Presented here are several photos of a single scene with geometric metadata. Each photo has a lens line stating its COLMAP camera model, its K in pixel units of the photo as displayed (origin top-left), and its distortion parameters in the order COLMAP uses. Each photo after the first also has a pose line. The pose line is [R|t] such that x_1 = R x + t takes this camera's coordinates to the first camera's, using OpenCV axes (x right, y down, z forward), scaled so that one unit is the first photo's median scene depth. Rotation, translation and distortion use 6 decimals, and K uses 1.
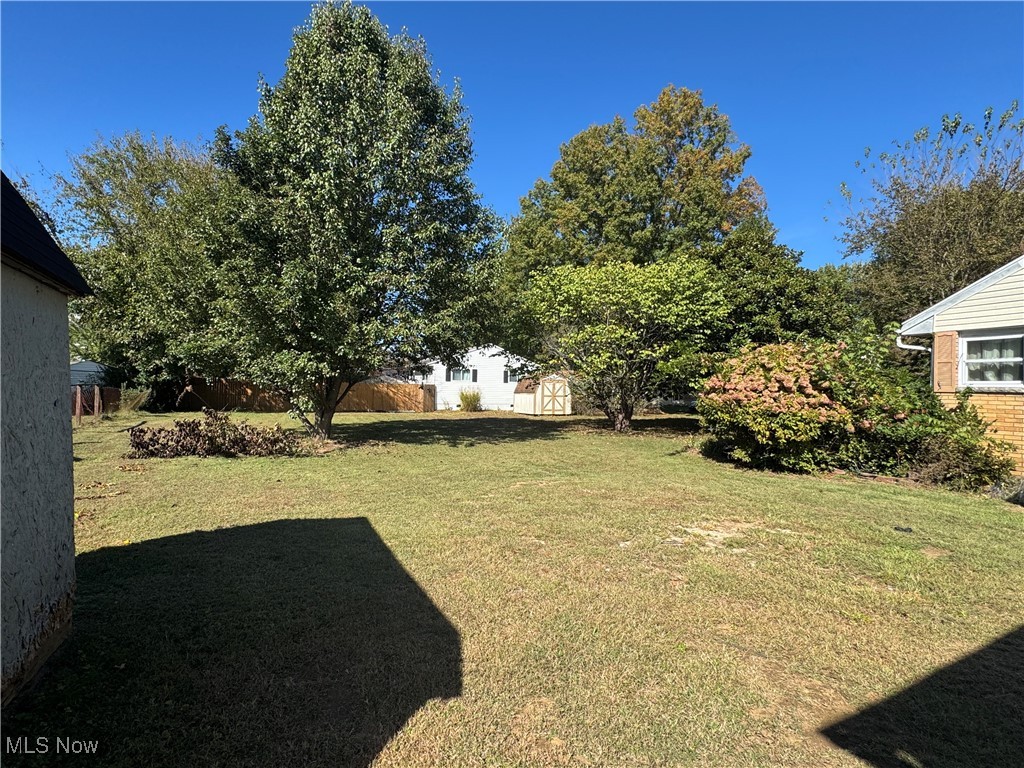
lens RADIAL K [[481.2, 0, 511.0], [0, 481.2, 385.1], [0, 0, 1]] dist [0.003921, -0.000991]
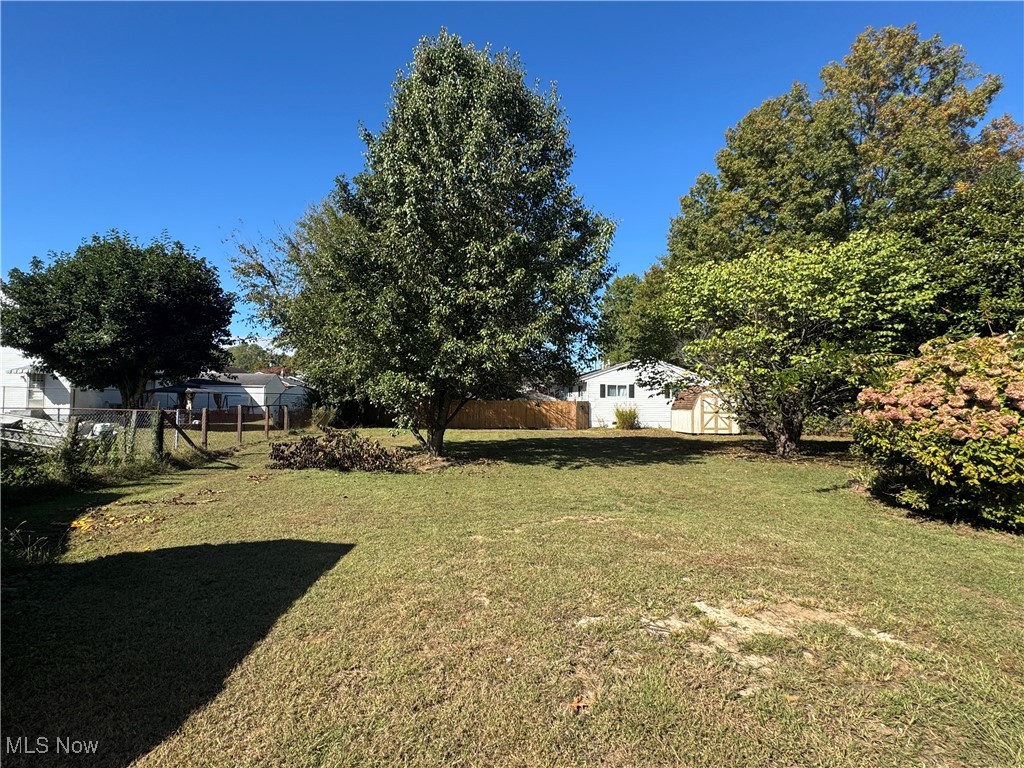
lens RADIAL K [[481.2, 0, 513.0], [0, 481.2, 384.6], [0, 0, 1]] dist [0.003921, -0.000991]
pose [[0.927942, -0.025708, -0.371837, 0.118976], [0.012688, 0.999219, -0.037421, -0.000333], [0.372508, 0.030007, 0.927544, 0.077993]]
